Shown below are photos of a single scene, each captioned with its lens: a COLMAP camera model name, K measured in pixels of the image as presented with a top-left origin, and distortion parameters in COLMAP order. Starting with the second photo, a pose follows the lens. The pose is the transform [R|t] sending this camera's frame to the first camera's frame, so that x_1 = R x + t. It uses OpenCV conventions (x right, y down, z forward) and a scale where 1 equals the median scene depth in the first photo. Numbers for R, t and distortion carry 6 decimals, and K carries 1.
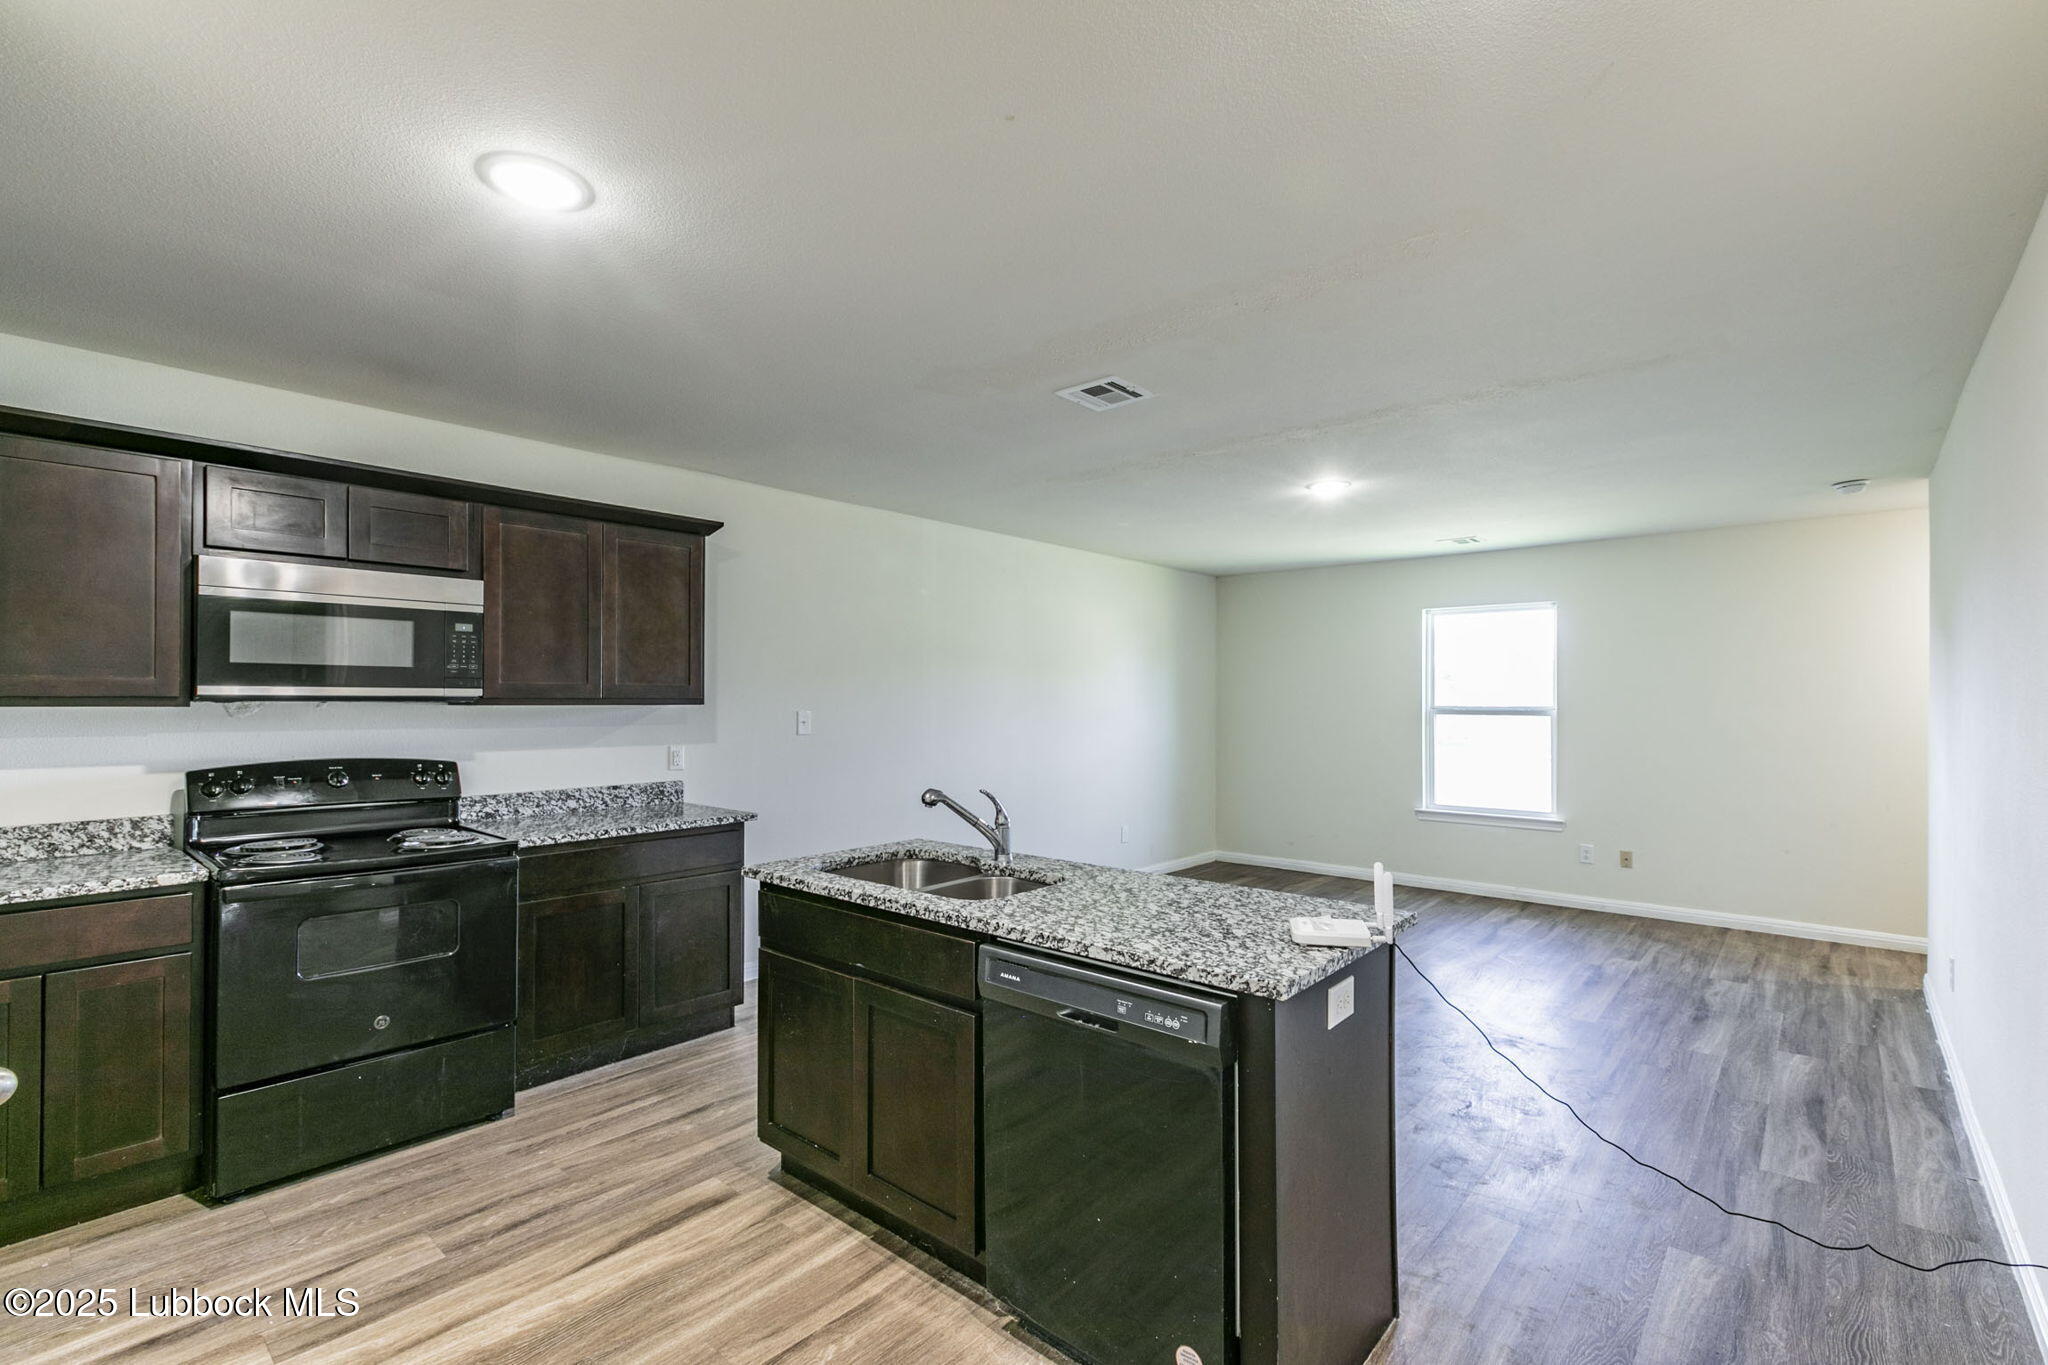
lens RADIAL K [[914.8, 0, 1028.9], [0, 914.8, 694.3], [0, 0, 1]] dist [0.002019, -0.000060]
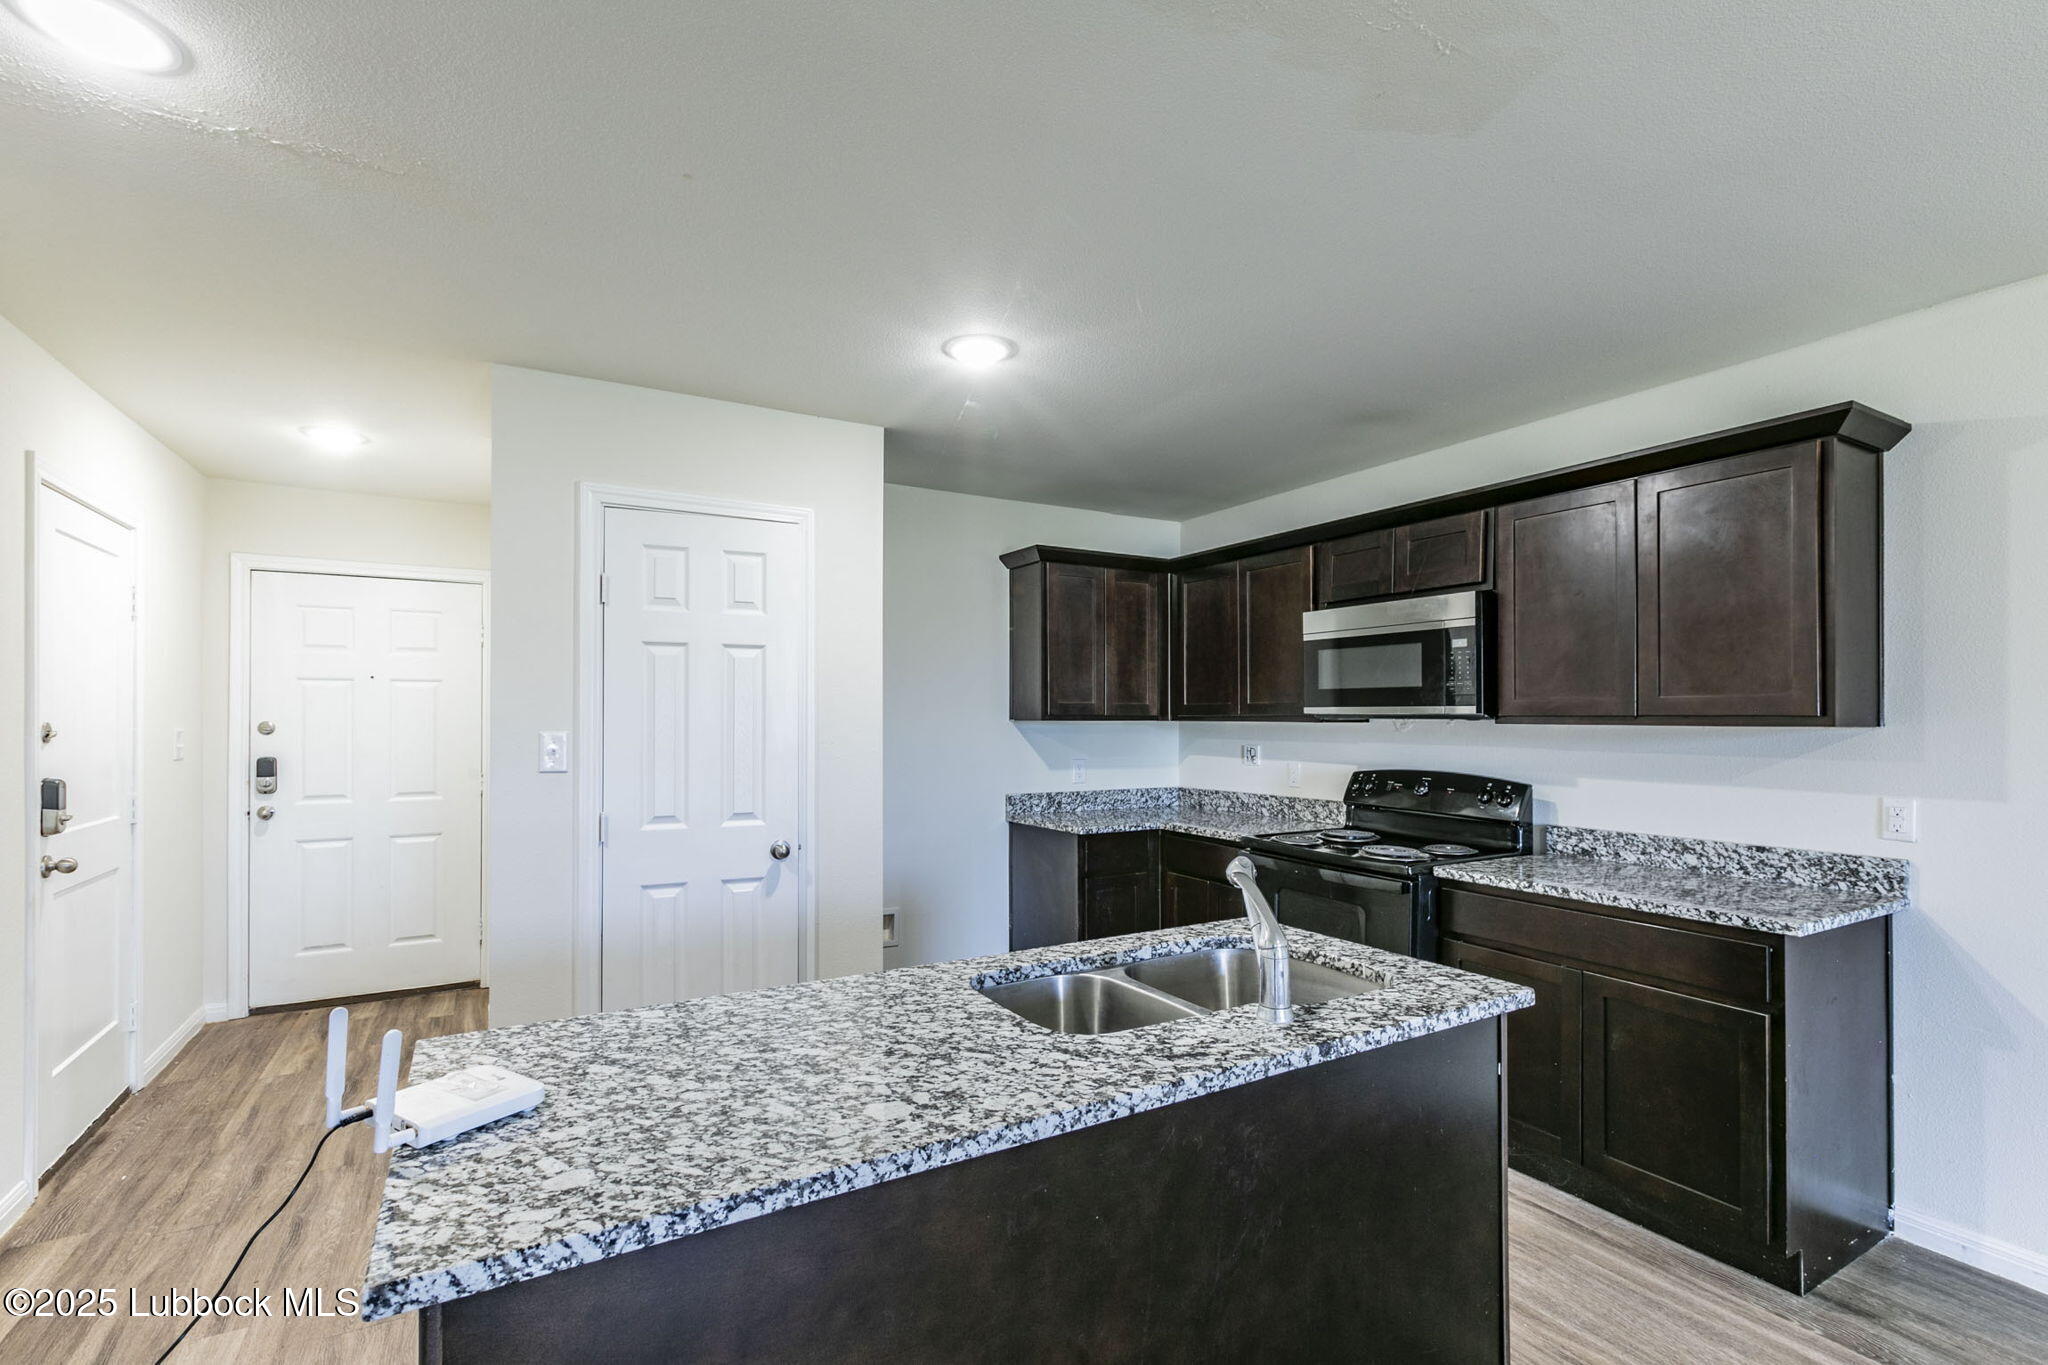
lens RADIAL K [[914.8, 0, 1033.9], [0, 914.8, 709.4], [0, 0, 1]] dist [0.002019, -0.000060]
pose [[-0.320349, -0.009983, -0.947247, 0.395192], [0.003333, 0.999926, -0.011665, 0.006250], [0.947294, -0.006894, -0.320292, 0.788896]]
